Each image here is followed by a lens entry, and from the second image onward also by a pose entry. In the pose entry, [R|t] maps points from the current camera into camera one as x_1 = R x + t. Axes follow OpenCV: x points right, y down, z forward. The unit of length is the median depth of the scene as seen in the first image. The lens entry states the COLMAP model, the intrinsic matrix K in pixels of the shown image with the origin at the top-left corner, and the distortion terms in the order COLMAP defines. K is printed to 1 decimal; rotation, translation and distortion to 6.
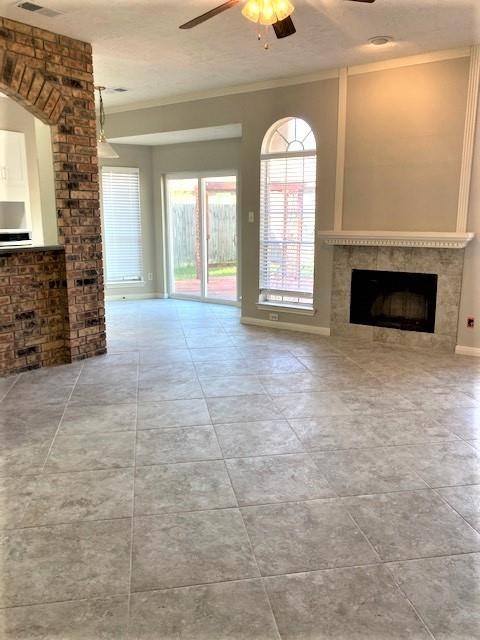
lens RADIAL K [[520.8, 0, 233.3], [0, 520.8, 319.9], [0, 0, 1]] dist [0.042401, -0.022917]
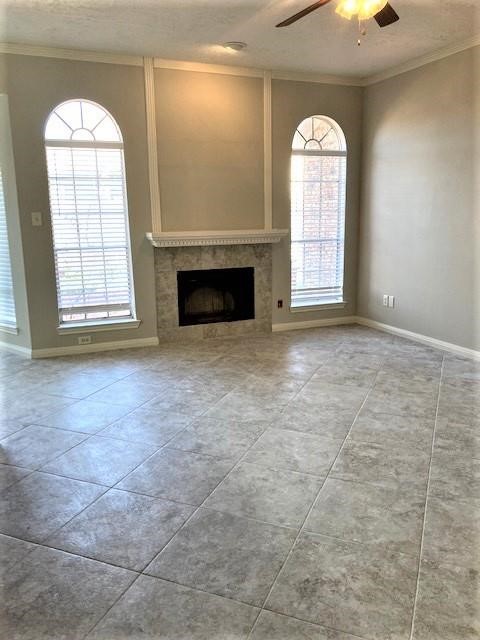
lens RADIAL K [[520.8, 0, 237.0], [0, 520.8, 321.6], [0, 0, 1]] dist [0.042401, -0.022917]
pose [[0.526513, -0.179408, 0.831022, -0.630914], [0.180968, 0.978729, 0.096640, -0.092851], [-0.830683, 0.099506, 0.547781, 0.451417]]
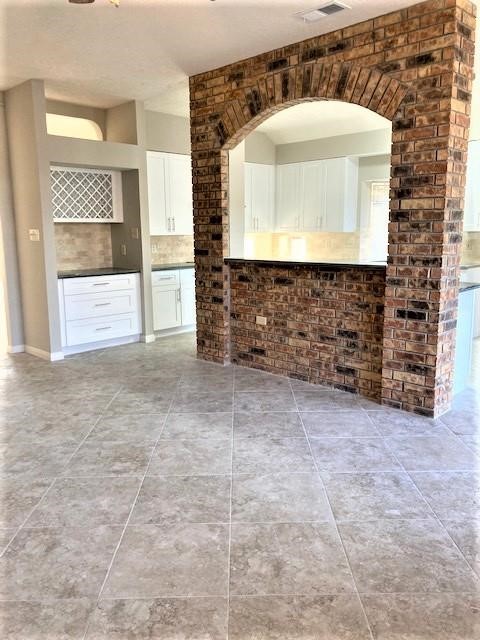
lens RADIAL K [[520.8, 0, 239.8], [0, 520.8, 317.5], [0, 0, 1]] dist [0.042401, -0.022917]
pose [[-0.152432, 0.177826, -0.972184, 0.524452], [-0.186665, 0.960795, 0.205011, -0.184807], [0.970526, 0.212723, -0.113262, 0.857603]]
